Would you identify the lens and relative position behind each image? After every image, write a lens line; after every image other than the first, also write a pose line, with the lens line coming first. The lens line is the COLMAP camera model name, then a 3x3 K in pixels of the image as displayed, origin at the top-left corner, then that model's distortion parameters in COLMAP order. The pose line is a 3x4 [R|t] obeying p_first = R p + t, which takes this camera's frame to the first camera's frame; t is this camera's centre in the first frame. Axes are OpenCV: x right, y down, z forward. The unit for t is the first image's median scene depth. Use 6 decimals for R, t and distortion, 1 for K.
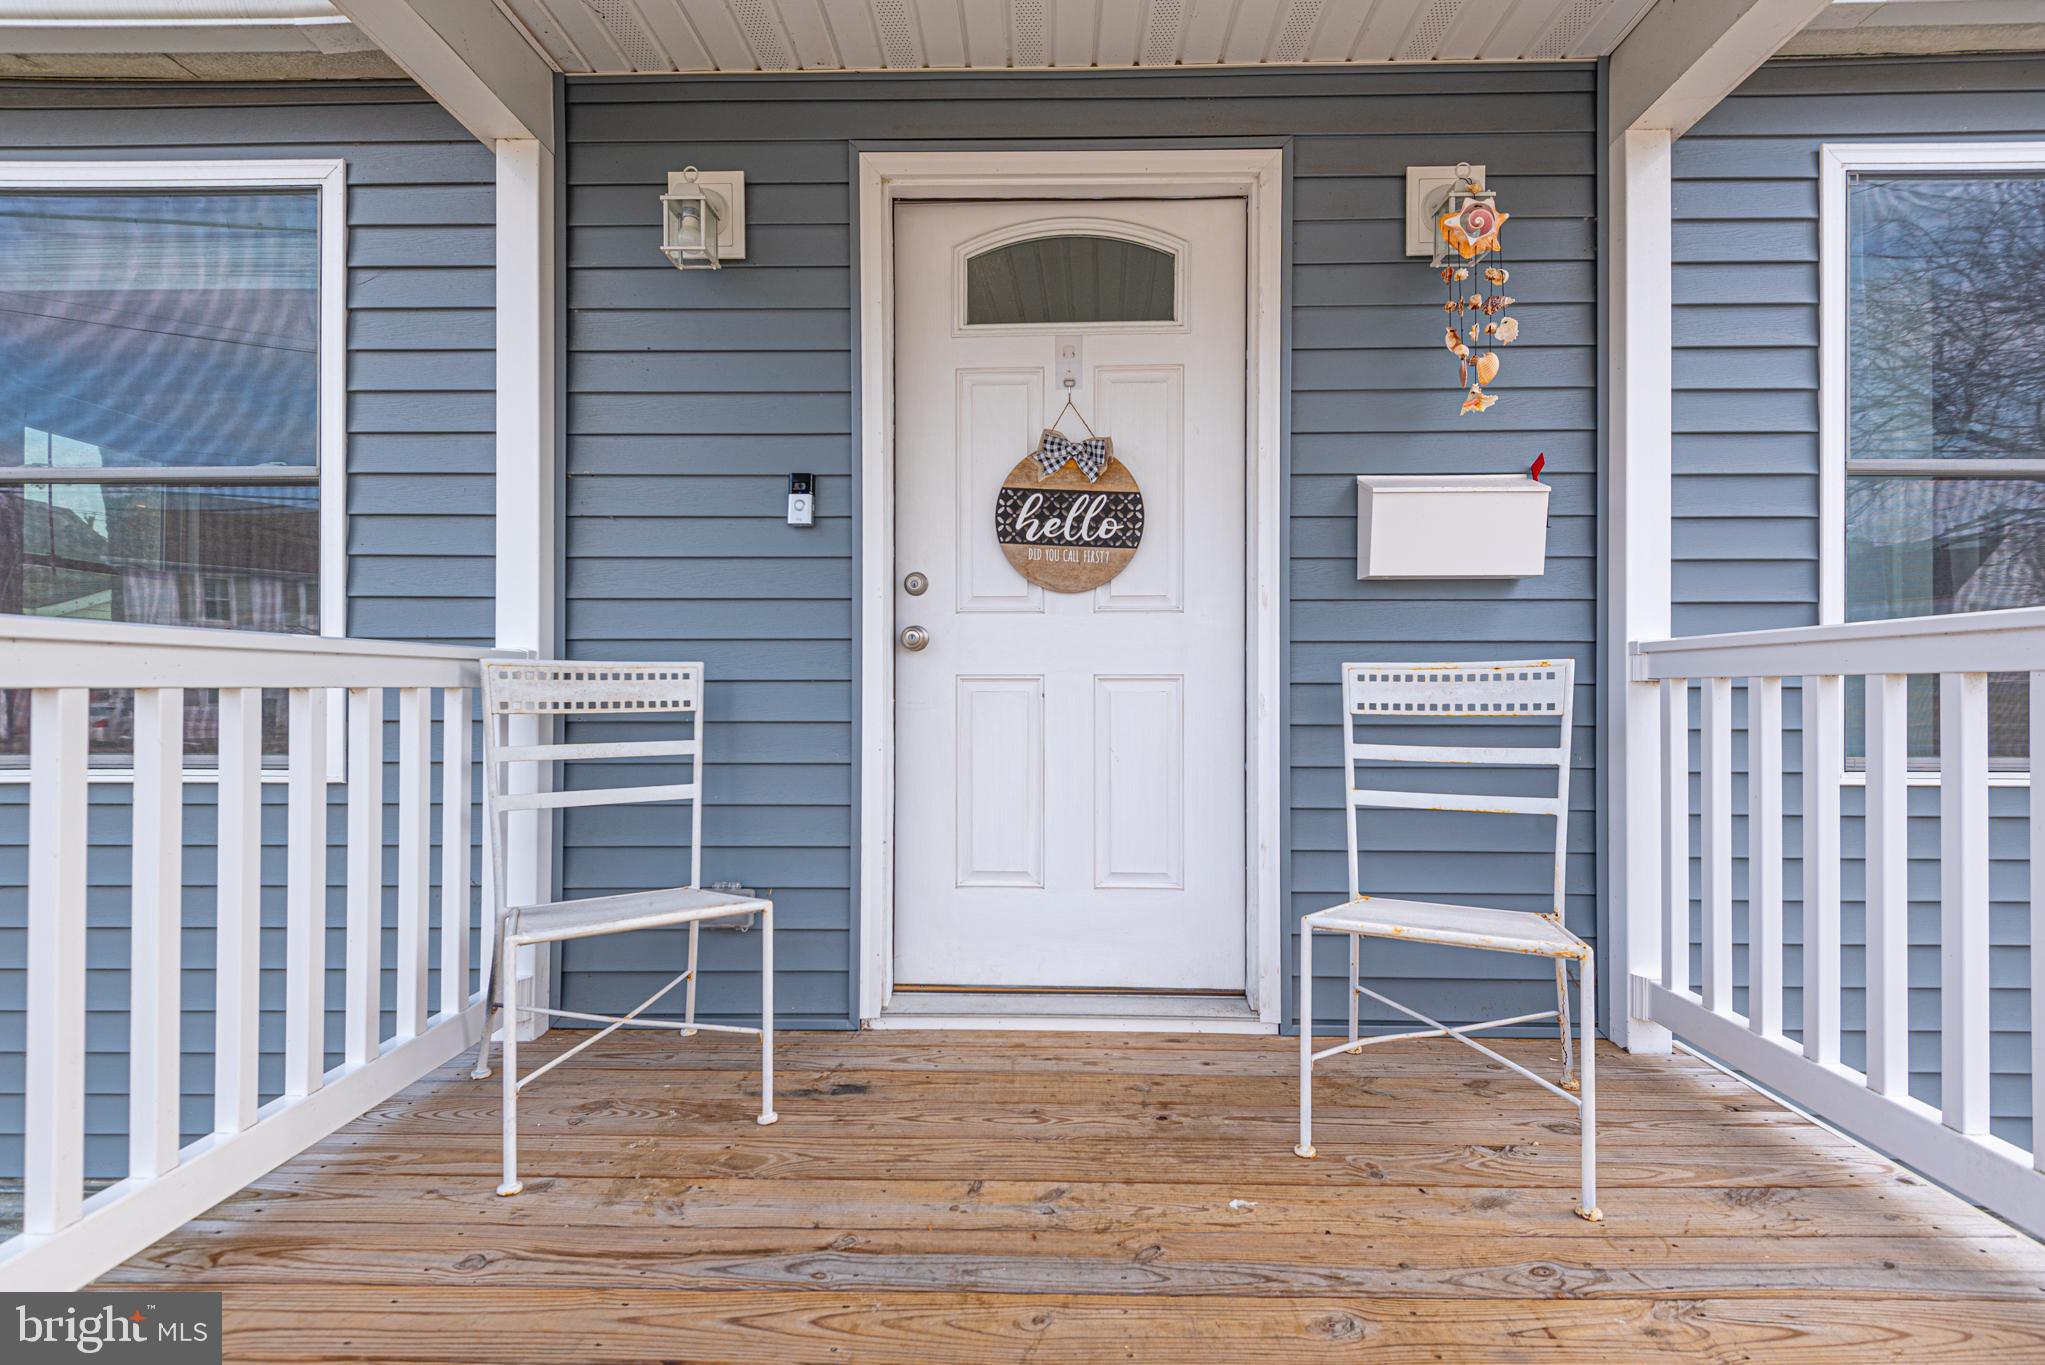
lens RADIAL K [[934.3, 0, 1035.7], [0, 934.3, 689.3], [0, 0, 1]] dist [0.032173, -0.011904]
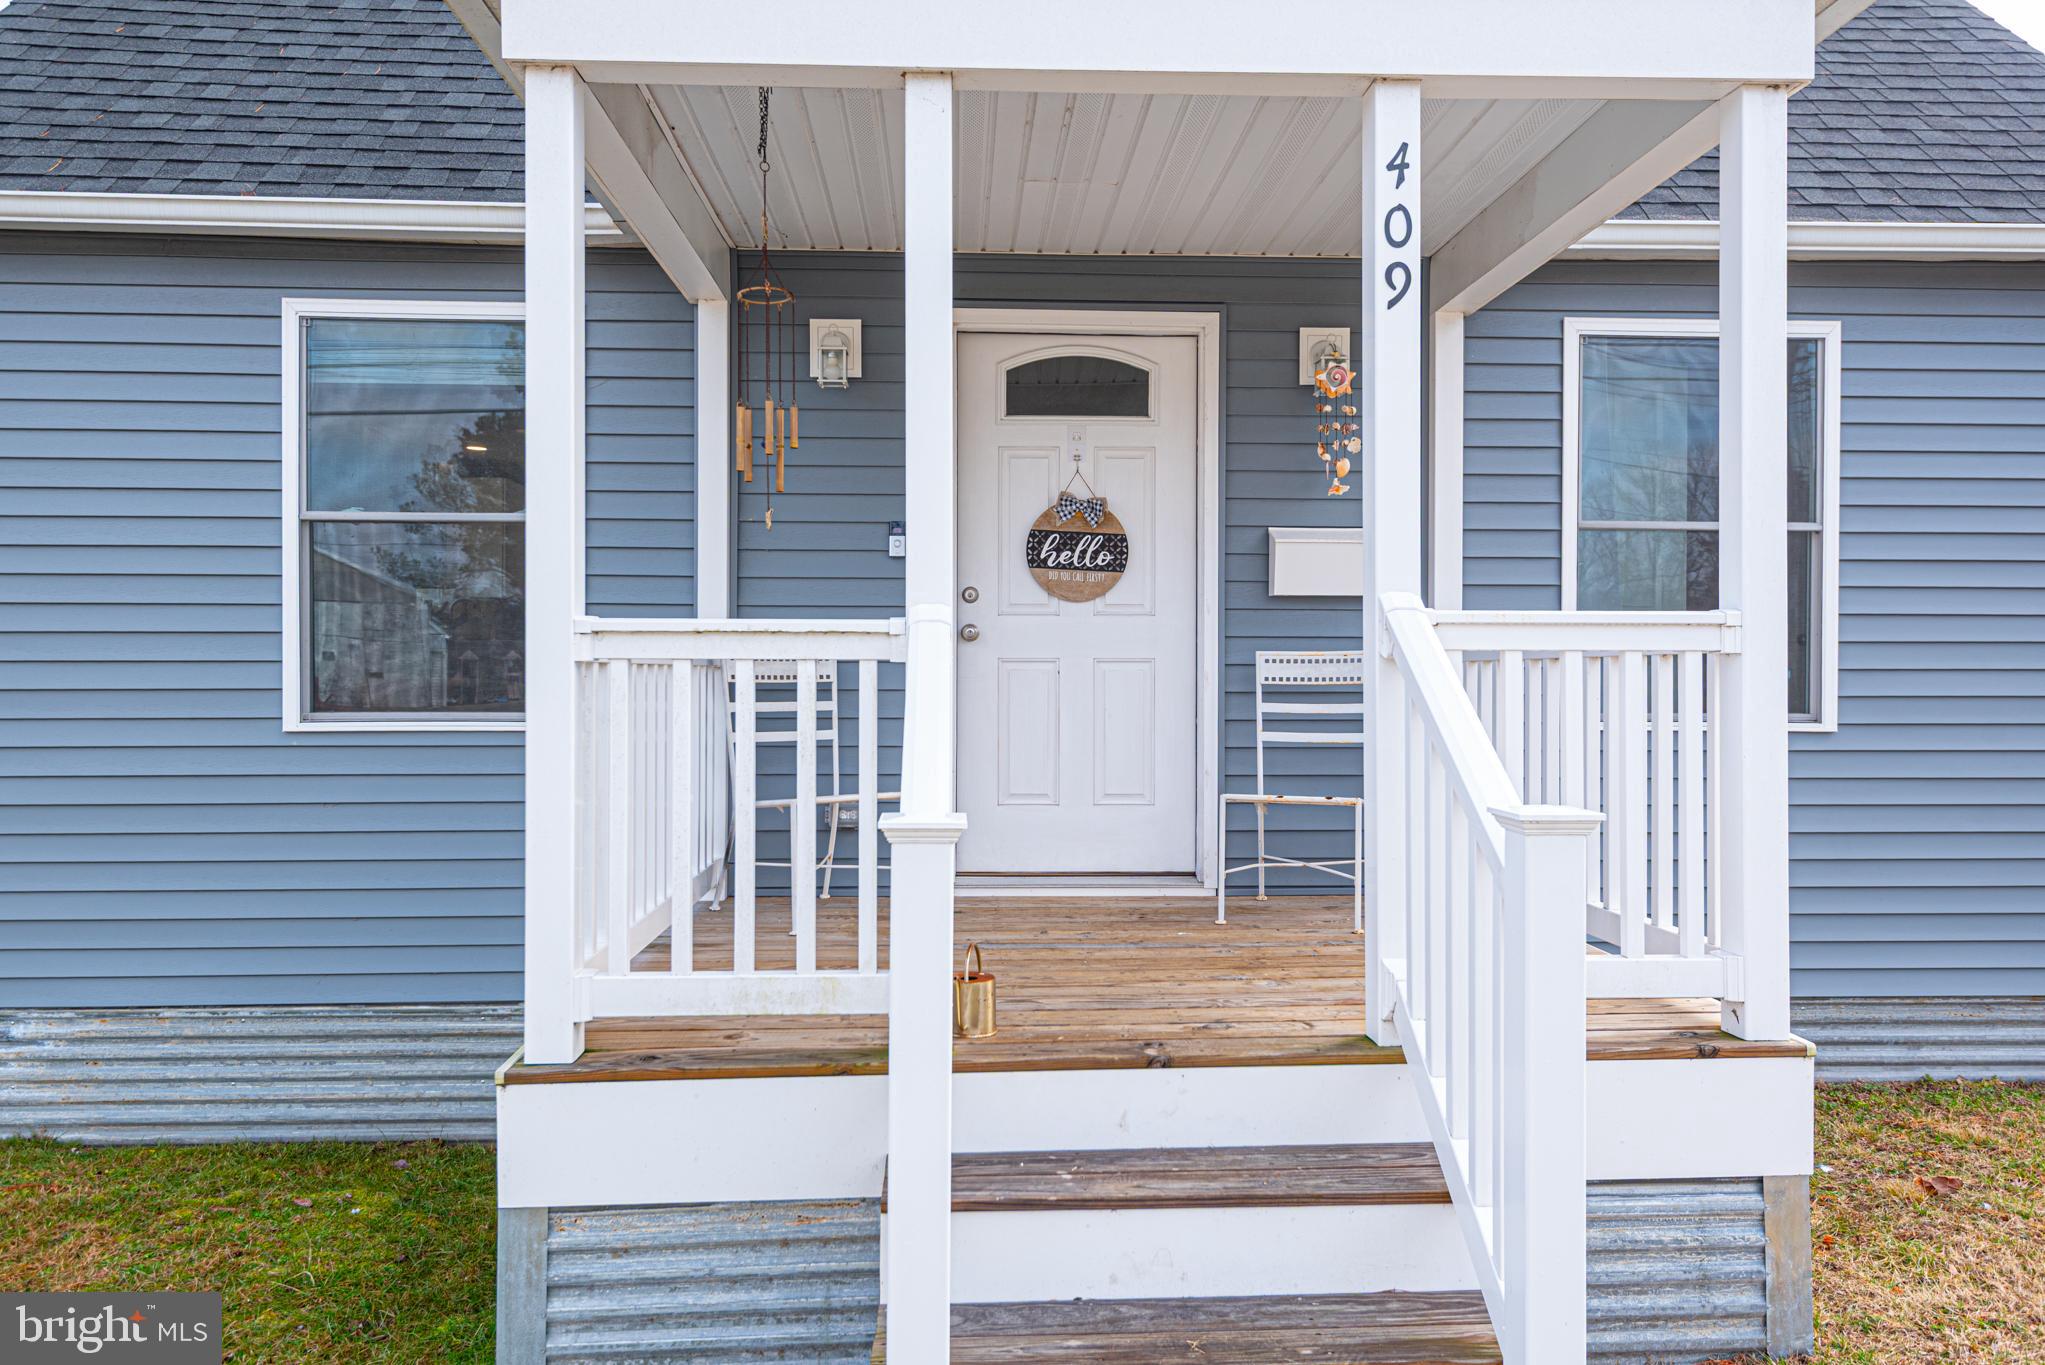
lens RADIAL K [[1455.7, 0, 1019.4], [0, 1455.7, 671.6], [0, 0, 1]] dist [0.073167, 0.001090]
pose [[0.997703, 0.002376, 0.067693, -0.210661], [-0.002075, 0.999988, -0.004522, 0.015935], [-0.067703, 0.004371, 0.997696, -1.280580]]
